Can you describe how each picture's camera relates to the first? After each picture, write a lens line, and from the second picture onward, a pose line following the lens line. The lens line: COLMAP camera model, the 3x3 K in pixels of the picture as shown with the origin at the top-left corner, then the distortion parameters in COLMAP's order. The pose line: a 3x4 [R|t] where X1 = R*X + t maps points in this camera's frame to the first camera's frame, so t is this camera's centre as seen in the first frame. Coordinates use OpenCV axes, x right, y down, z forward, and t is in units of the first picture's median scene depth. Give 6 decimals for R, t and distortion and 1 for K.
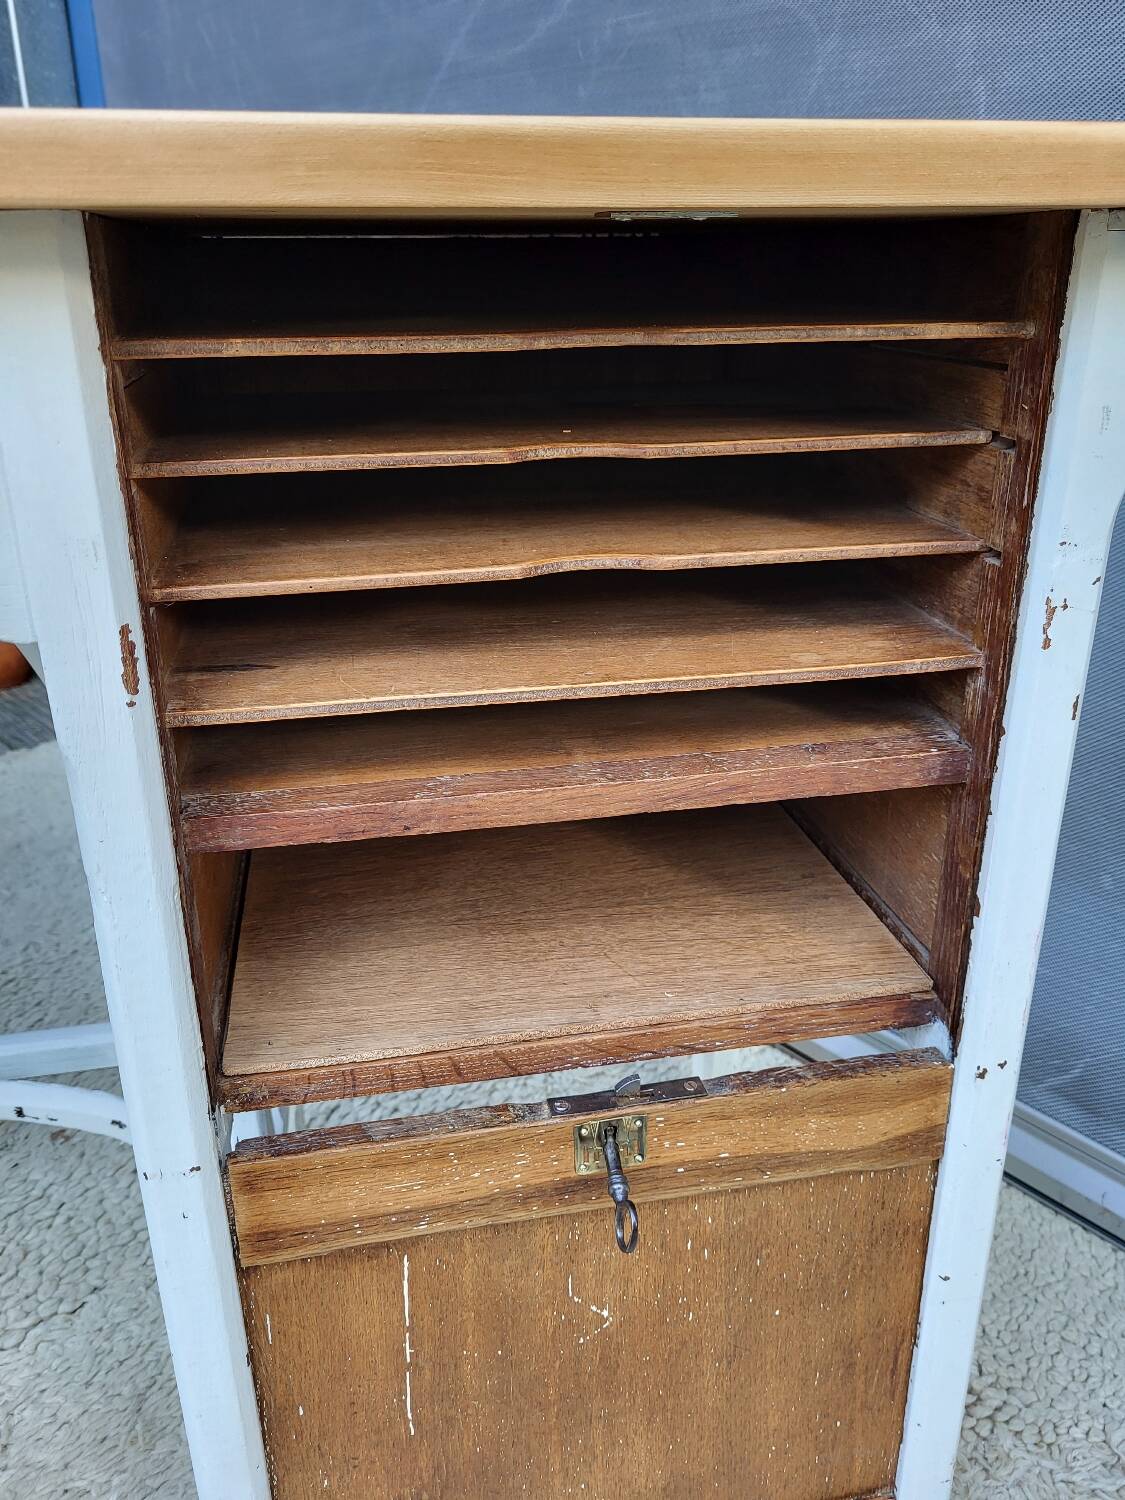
lens RADIAL K [[1142.0, 0, 553.2], [0, 1142.0, 740.3], [0, 0, 1]] dist [0.050359, -0.043743]
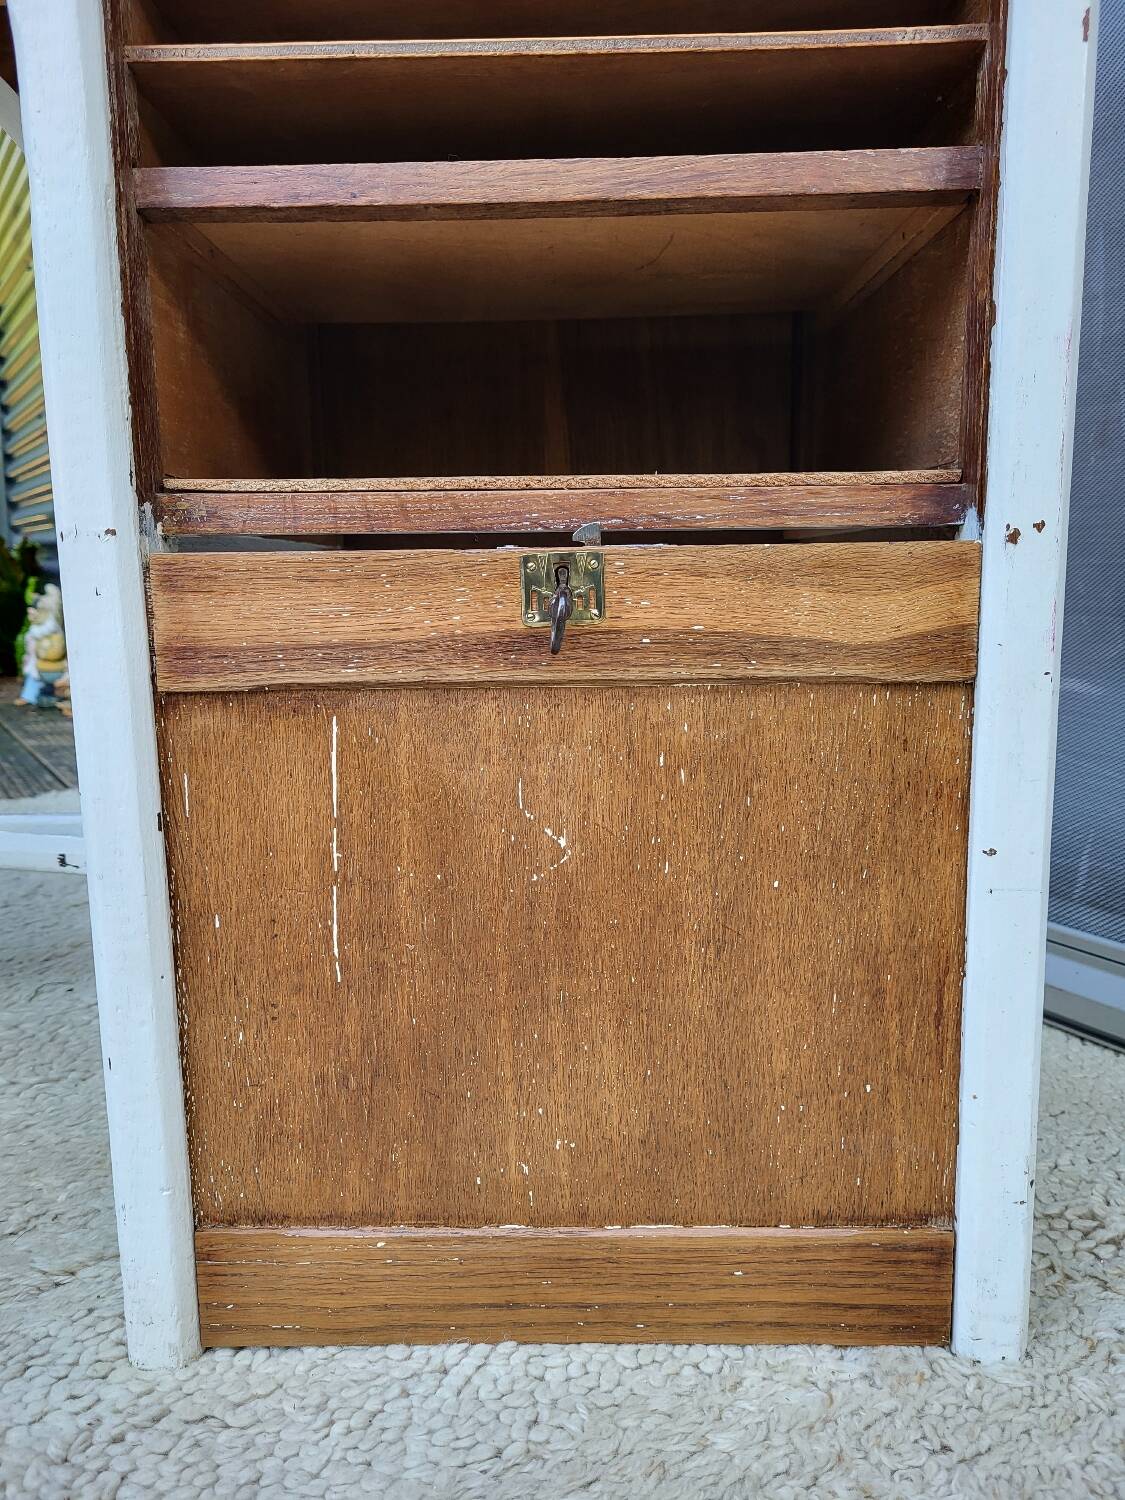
lens RADIAL K [[1144.5, 0, 542.5], [0, 1144.5, 755.2], [0, 0, 1]] dist [0.029701, -0.011907]
pose [[0.980111, 0.027106, -0.196590, 0.198964], [-0.070611, 0.973432, -0.217816, 0.628097], [0.185463, 0.227365, 0.955986, 0.168821]]
